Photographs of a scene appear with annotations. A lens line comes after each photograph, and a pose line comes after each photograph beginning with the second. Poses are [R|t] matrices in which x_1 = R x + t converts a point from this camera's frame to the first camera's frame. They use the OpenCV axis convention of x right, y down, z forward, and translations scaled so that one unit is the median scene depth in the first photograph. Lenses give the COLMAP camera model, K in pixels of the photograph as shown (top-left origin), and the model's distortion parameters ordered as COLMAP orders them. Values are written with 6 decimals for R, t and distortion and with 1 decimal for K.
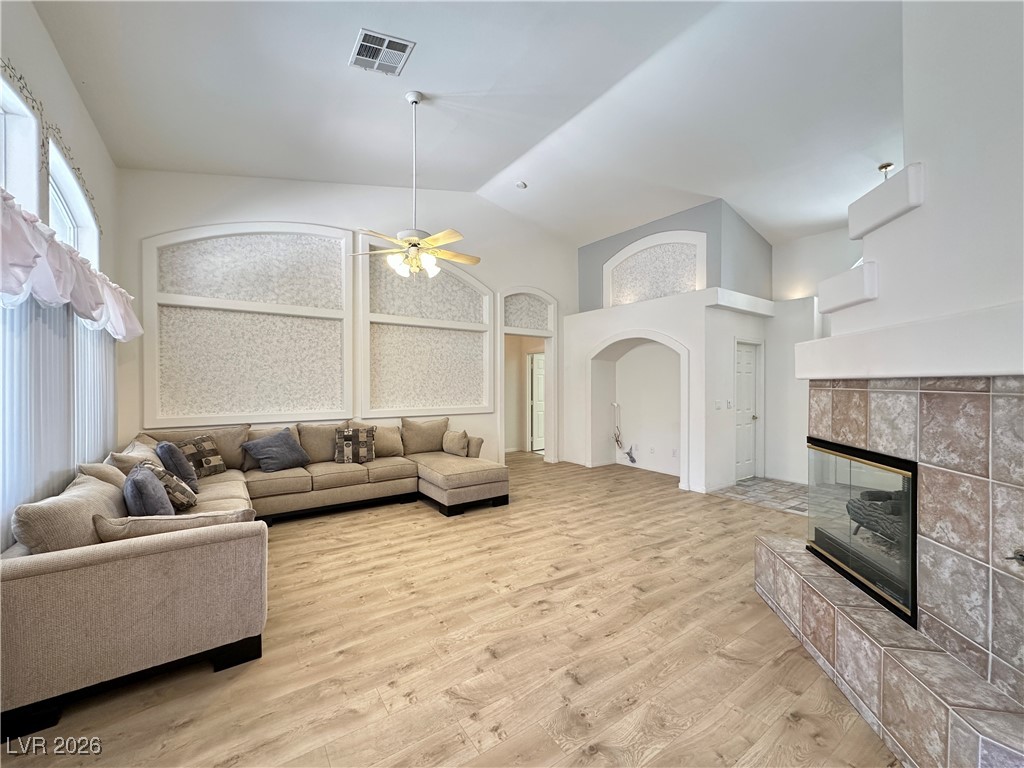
lens RADIAL K [[409.8, 0, 508.7], [0, 409.8, 385.7], [0, 0, 1]] dist [-0.000368, 0.000056]
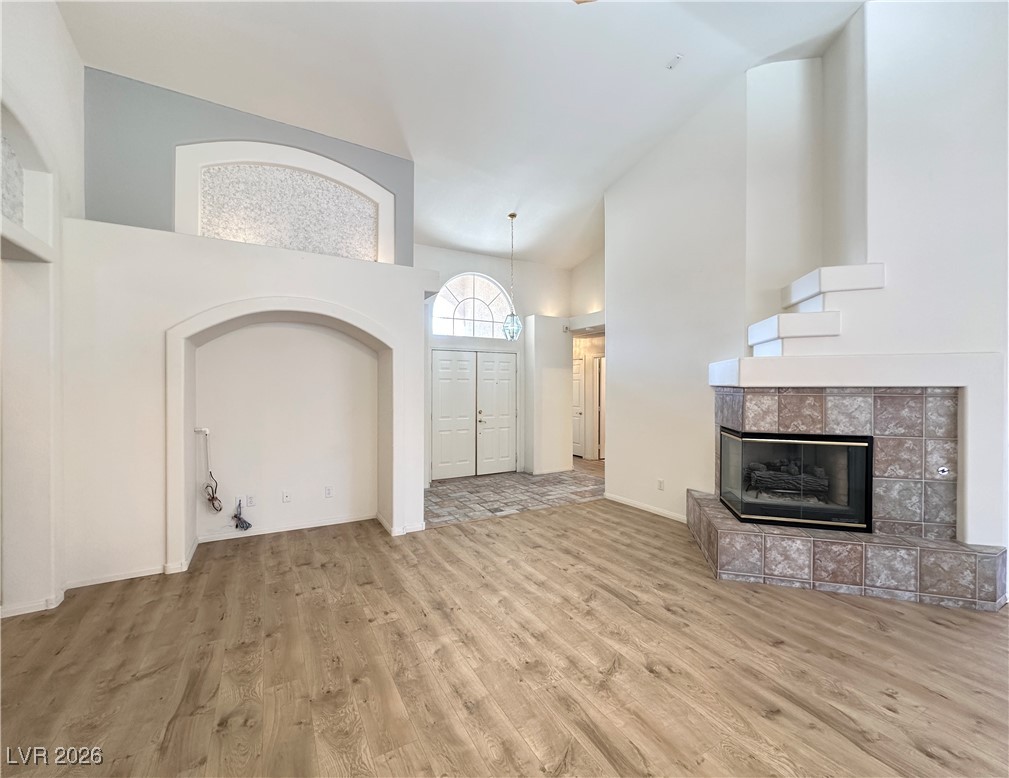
lens RADIAL K [[413.4, 0, 500.3], [0, 413.4, 387.8], [0, 0, 1]] dist [-0.003679, 0.000563]
pose [[0.107981, -0.000198, 0.994153, -0.820345], [0.004115, 0.999992, -0.000248, -0.020610], [-0.994144, 0.004118, 0.107981, 2.163634]]
